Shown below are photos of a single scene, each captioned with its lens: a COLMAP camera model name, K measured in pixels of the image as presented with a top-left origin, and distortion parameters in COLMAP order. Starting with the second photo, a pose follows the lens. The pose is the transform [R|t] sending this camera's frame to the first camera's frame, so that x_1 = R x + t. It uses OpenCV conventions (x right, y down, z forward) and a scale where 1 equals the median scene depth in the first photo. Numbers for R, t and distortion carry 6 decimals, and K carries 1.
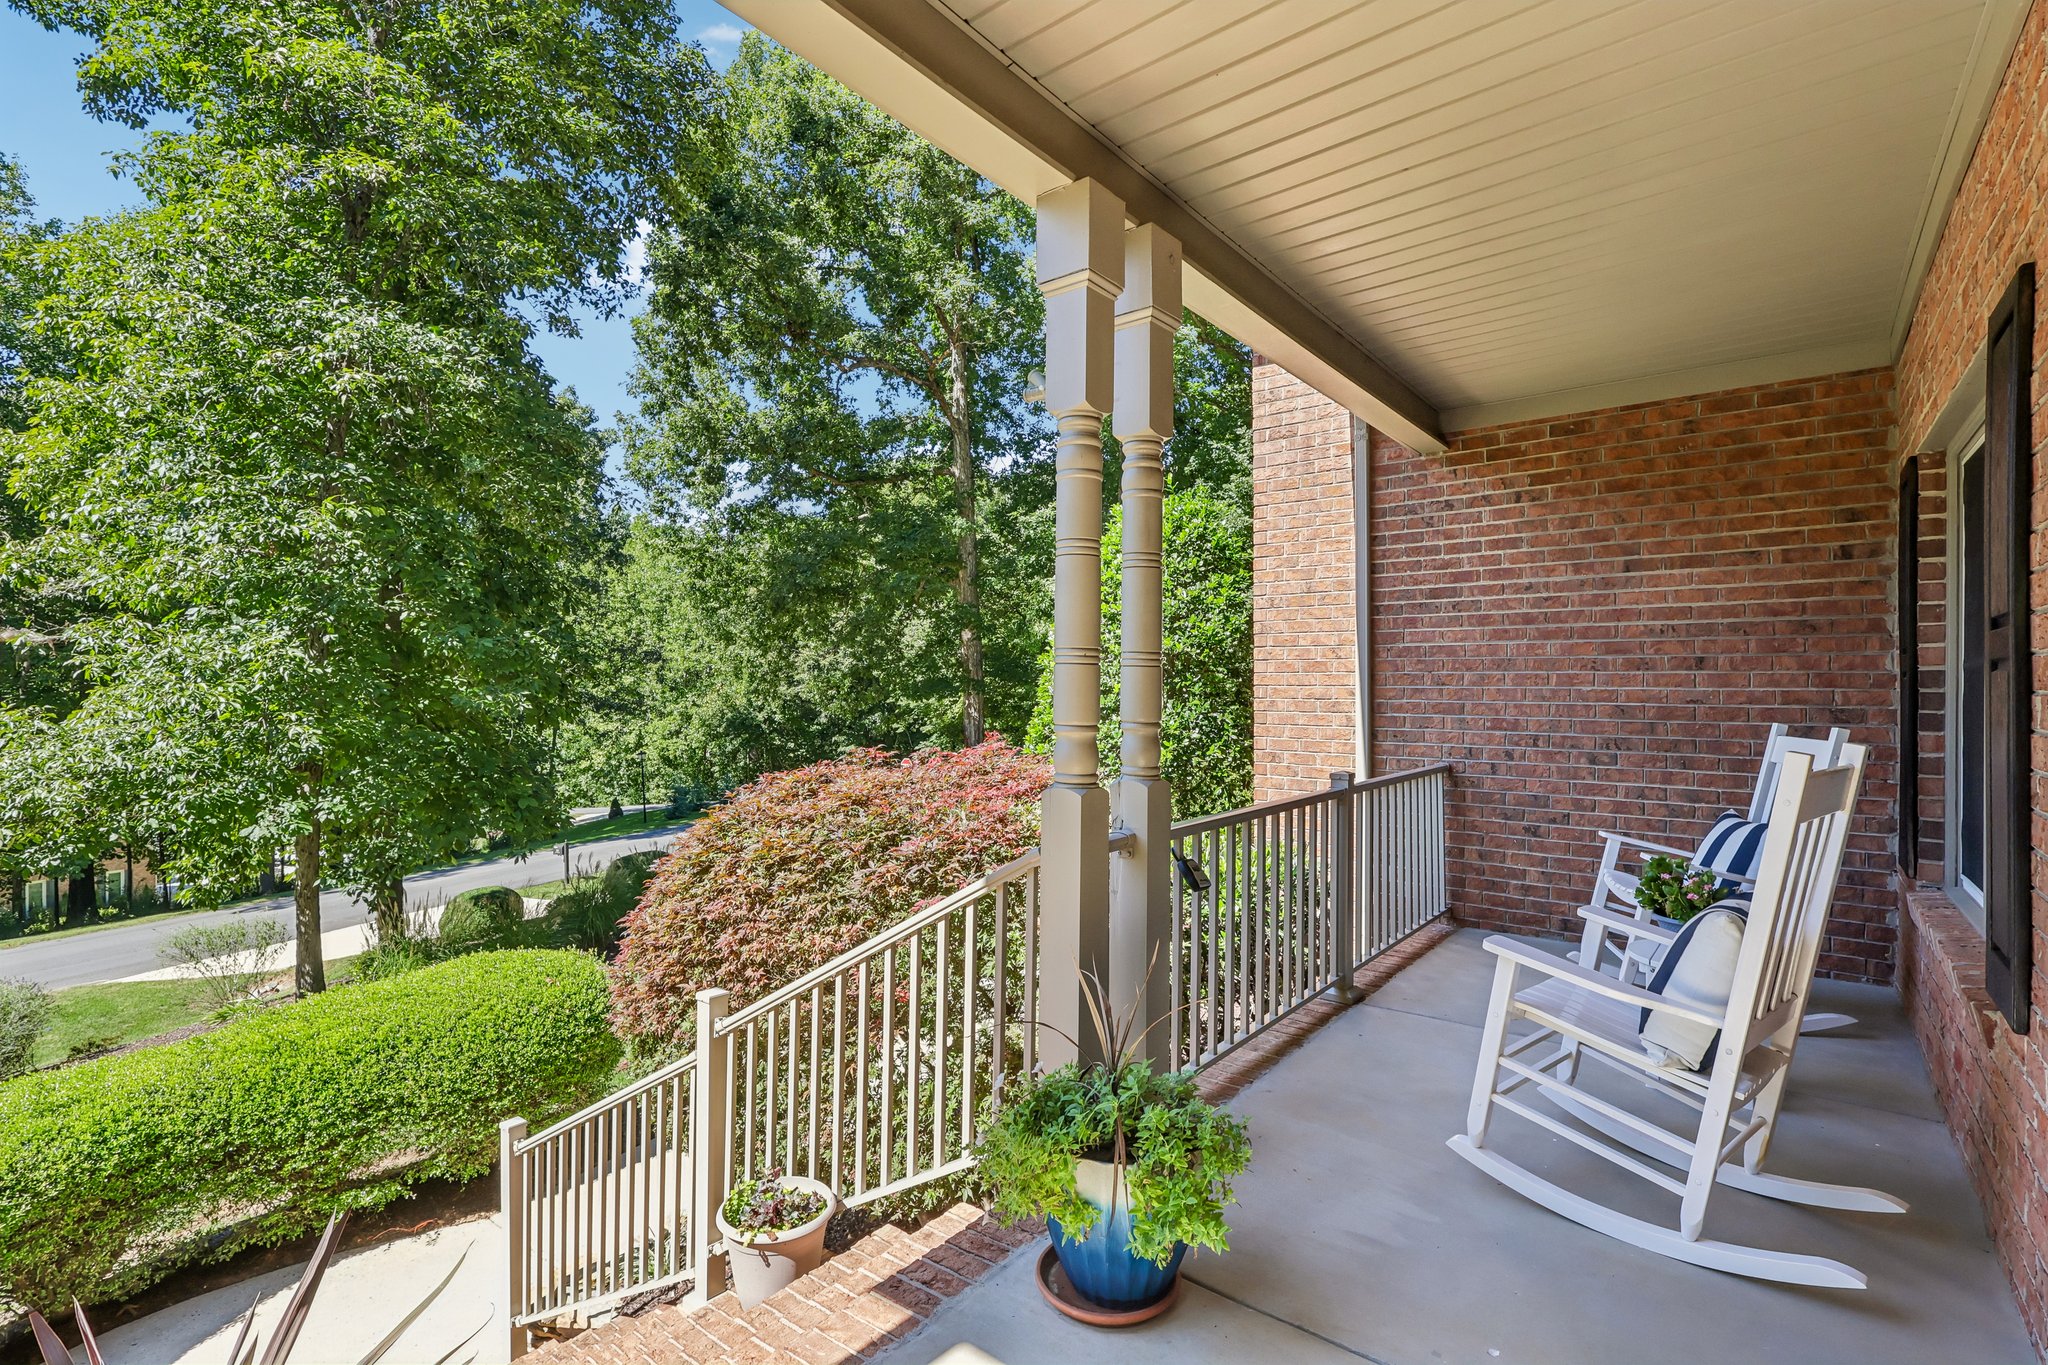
lens RADIAL K [[946.1, 0, 1031.4], [0, 946.1, 689.1], [0, 0, 1]] dist [-0.000322, 0.000445]
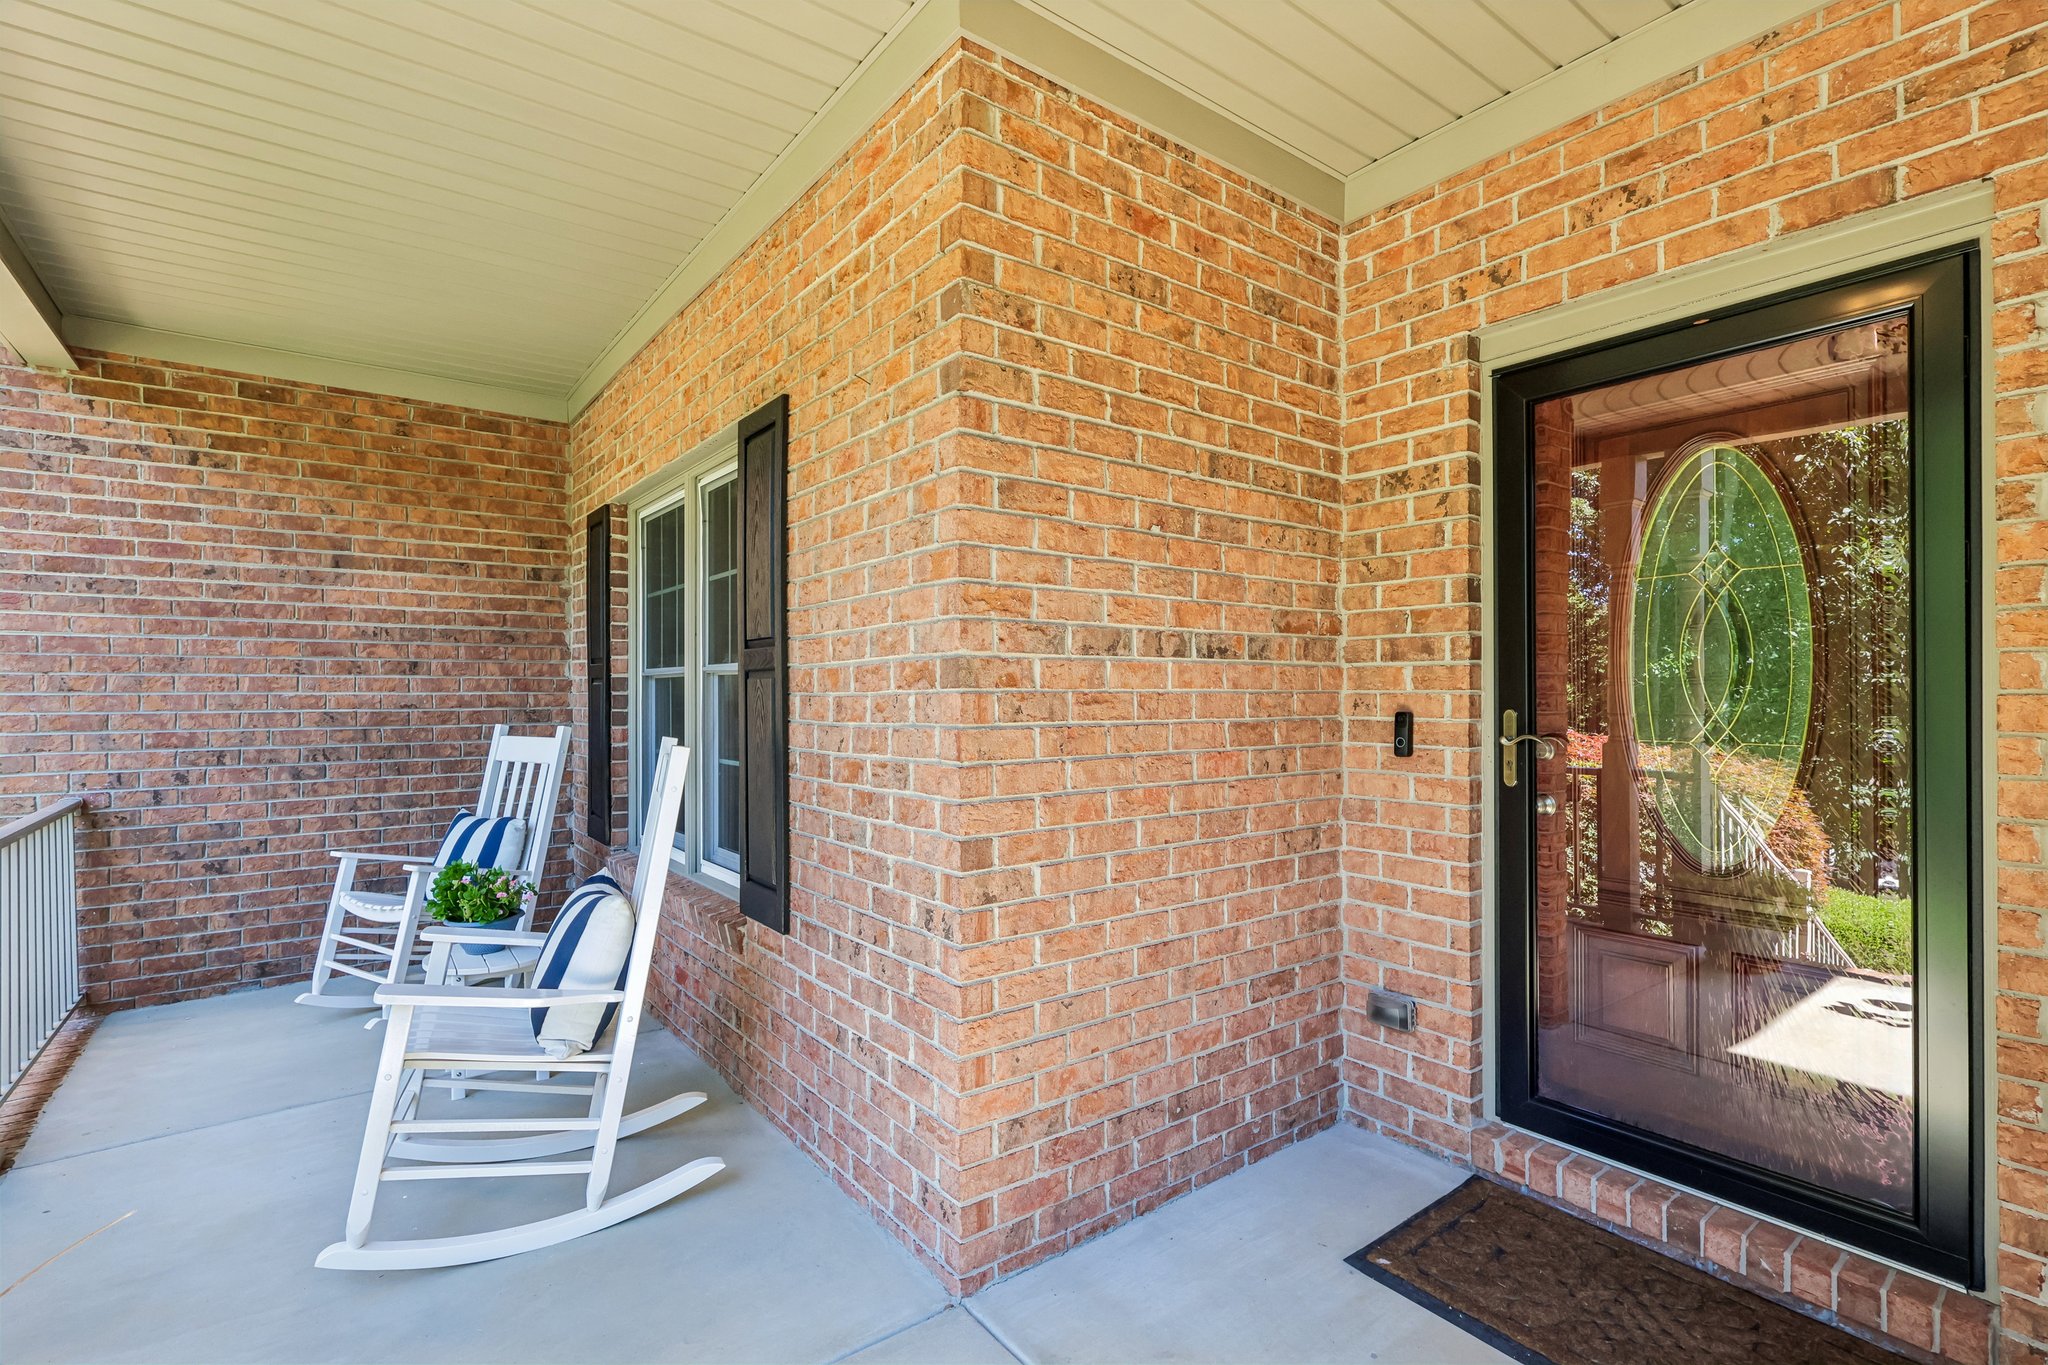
lens RADIAL K [[946.1, 0, 1031.4], [0, 946.1, 689.1], [0, 0, 1]] dist [-0.000322, 0.000445]
pose [[0.250071, -0.003397, 0.968222, -0.096172], [0.007689, 0.999969, 0.001522, -0.001330], [-0.968197, 0.007064, 0.250089, 0.113329]]
